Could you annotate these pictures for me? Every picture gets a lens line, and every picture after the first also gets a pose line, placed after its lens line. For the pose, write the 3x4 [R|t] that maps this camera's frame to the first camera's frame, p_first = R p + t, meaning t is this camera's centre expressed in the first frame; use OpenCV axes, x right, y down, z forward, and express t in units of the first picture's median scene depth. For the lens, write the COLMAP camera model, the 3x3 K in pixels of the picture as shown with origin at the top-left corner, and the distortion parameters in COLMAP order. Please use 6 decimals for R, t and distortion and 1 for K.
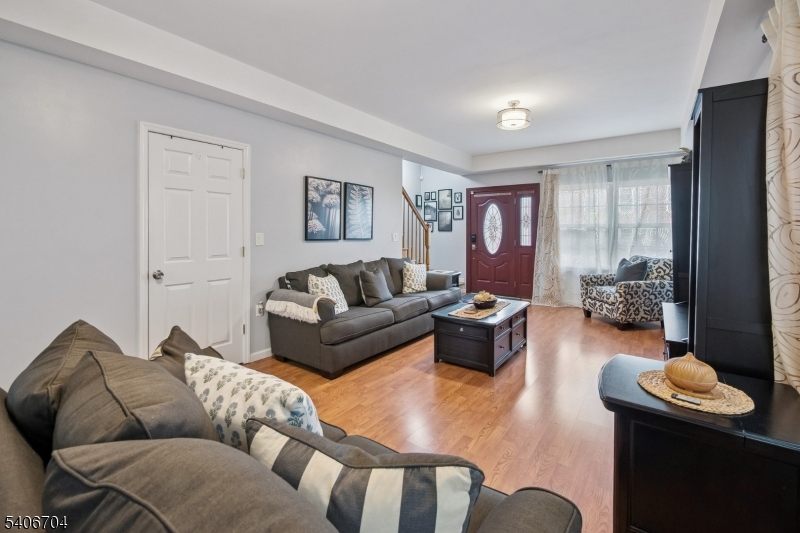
lens RADIAL K [[345.3, 0, 397.0], [0, 345.3, 232.5], [0, 0, 1]] dist [-0.003476, -0.000461]
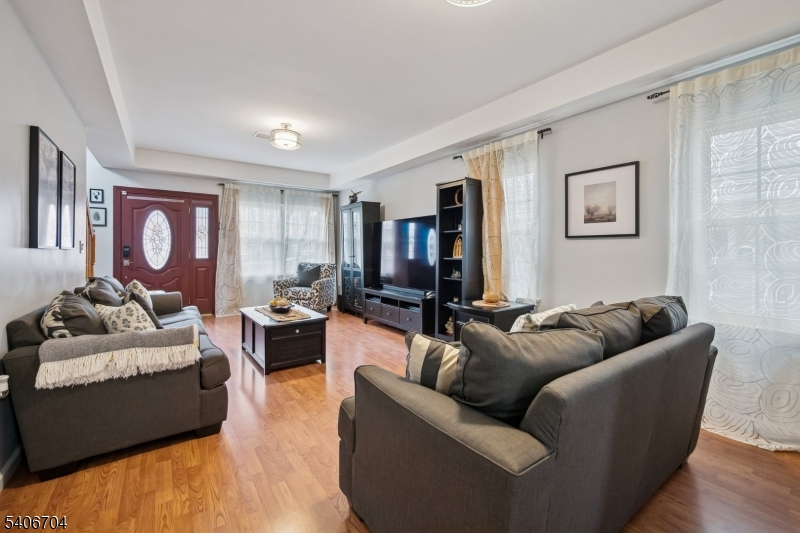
lens RADIAL K [[345.3, 0, 402.1], [0, 345.3, 251.1], [0, 0, 1]] dist [-0.003476, -0.000461]
pose [[0.306366, -0.001644, 0.951912, -0.387692], [0.000929, 0.999999, 0.001428, 0.018131], [-0.951913, 0.000447, 0.306368, 0.198366]]
